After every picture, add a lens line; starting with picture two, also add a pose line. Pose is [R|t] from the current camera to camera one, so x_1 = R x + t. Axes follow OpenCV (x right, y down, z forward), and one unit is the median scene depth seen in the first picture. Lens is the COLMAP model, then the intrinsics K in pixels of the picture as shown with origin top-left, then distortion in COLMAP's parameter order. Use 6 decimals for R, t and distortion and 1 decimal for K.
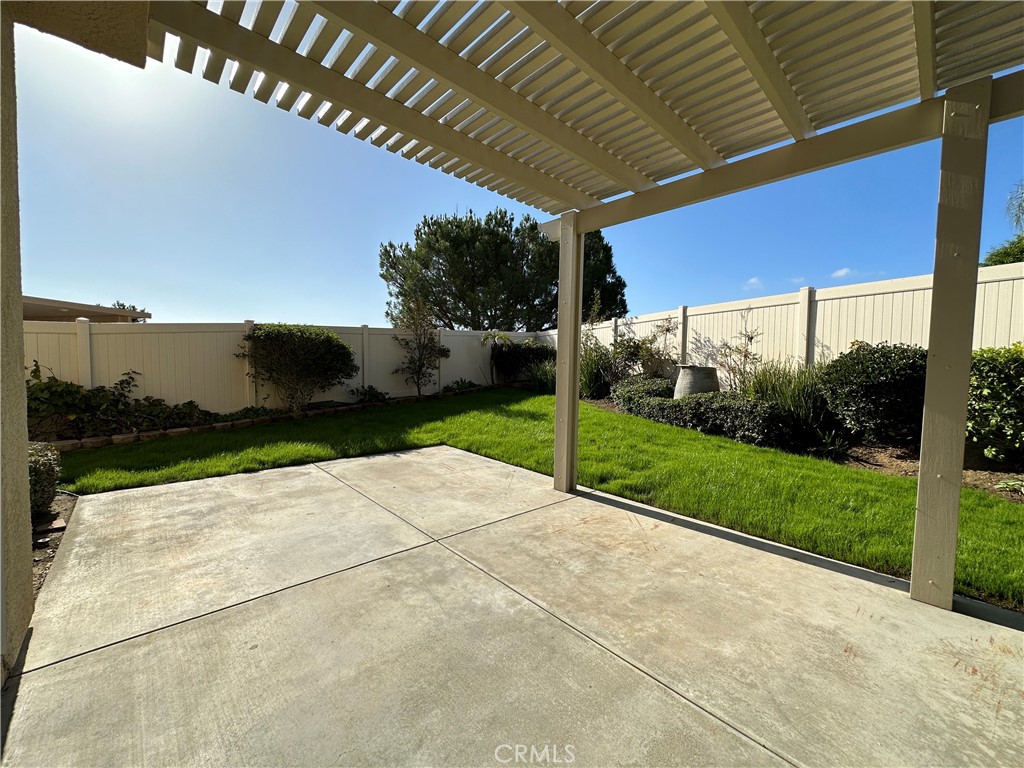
lens RADIAL K [[408.7, 0, 513.8], [0, 408.7, 381.8], [0, 0, 1]] dist [-0.002051, -0.000290]
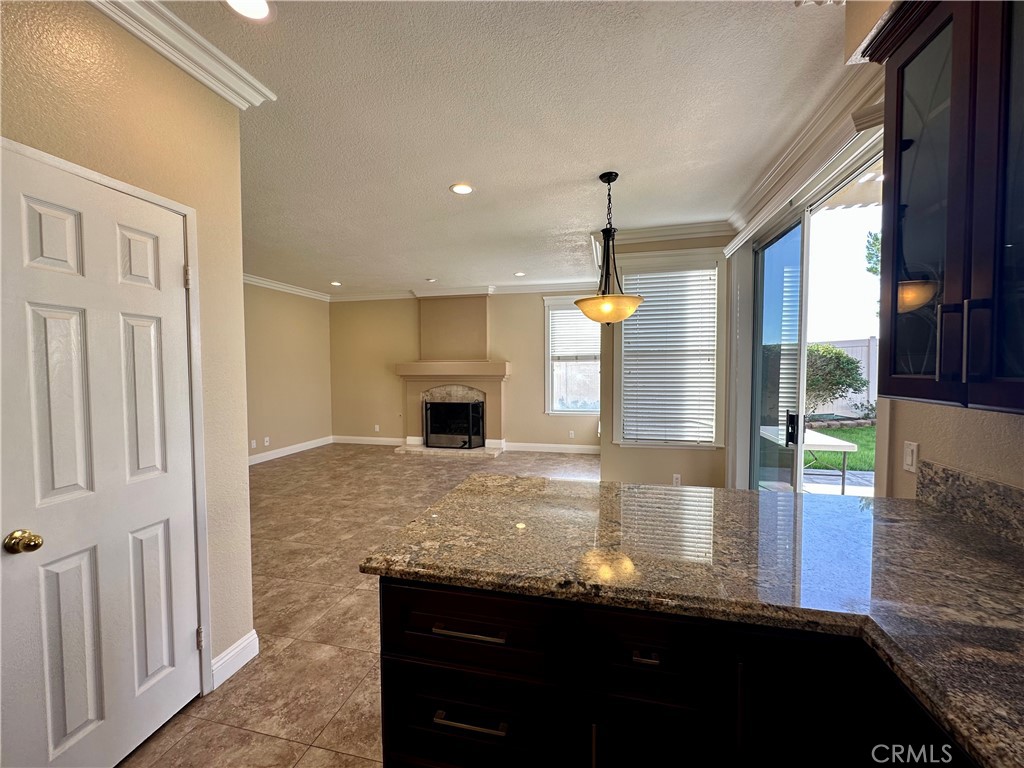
lens RADIAL K [[408.0, 0, 510.4], [0, 408.0, 383.1], [0, 0, 1]] dist [-0.000855, -0.000055]
pose [[0.548486, 0.016297, -0.836001, -0.052607], [-0.023625, 0.999713, 0.003988, -0.021801], [0.835826, 0.017563, 0.548714, -0.327209]]
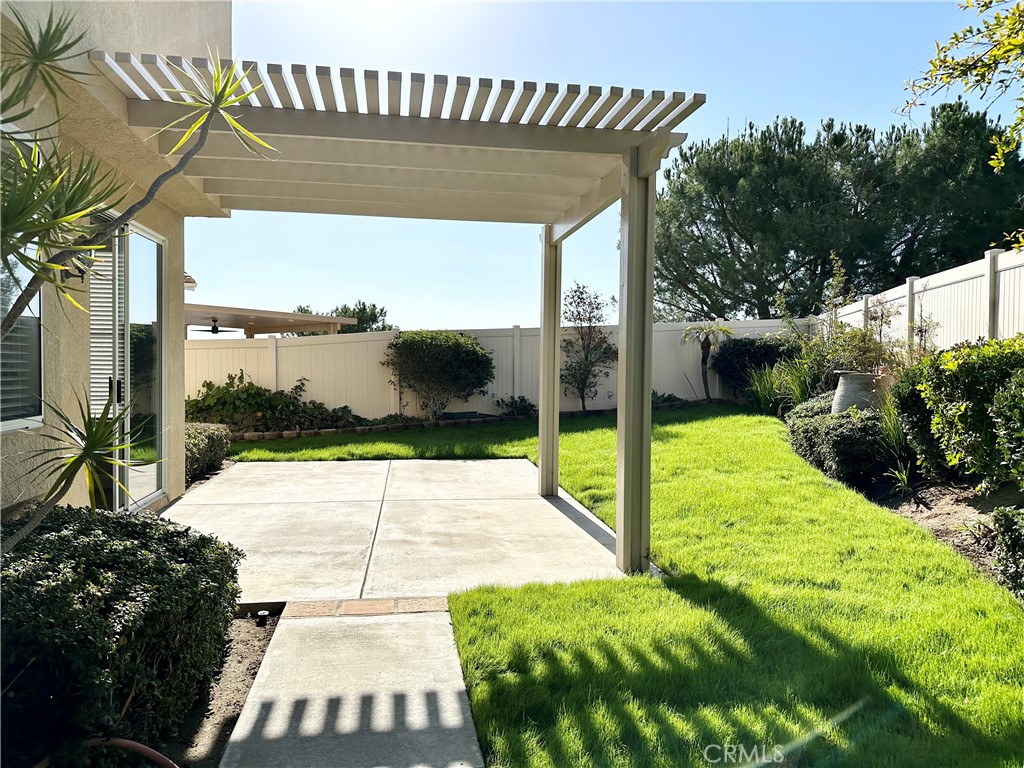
lens RADIAL K [[708.5, 0, 514.9], [0, 708.5, 381.2], [0, 0, 1]] dist [0.117267, -0.195968]
pose [[0.828790, 0.004496, -0.559542, 0.693026], [-0.019790, 0.999578, -0.021282, 0.014320], [0.559210, 0.028712, 0.828529, -0.340255]]
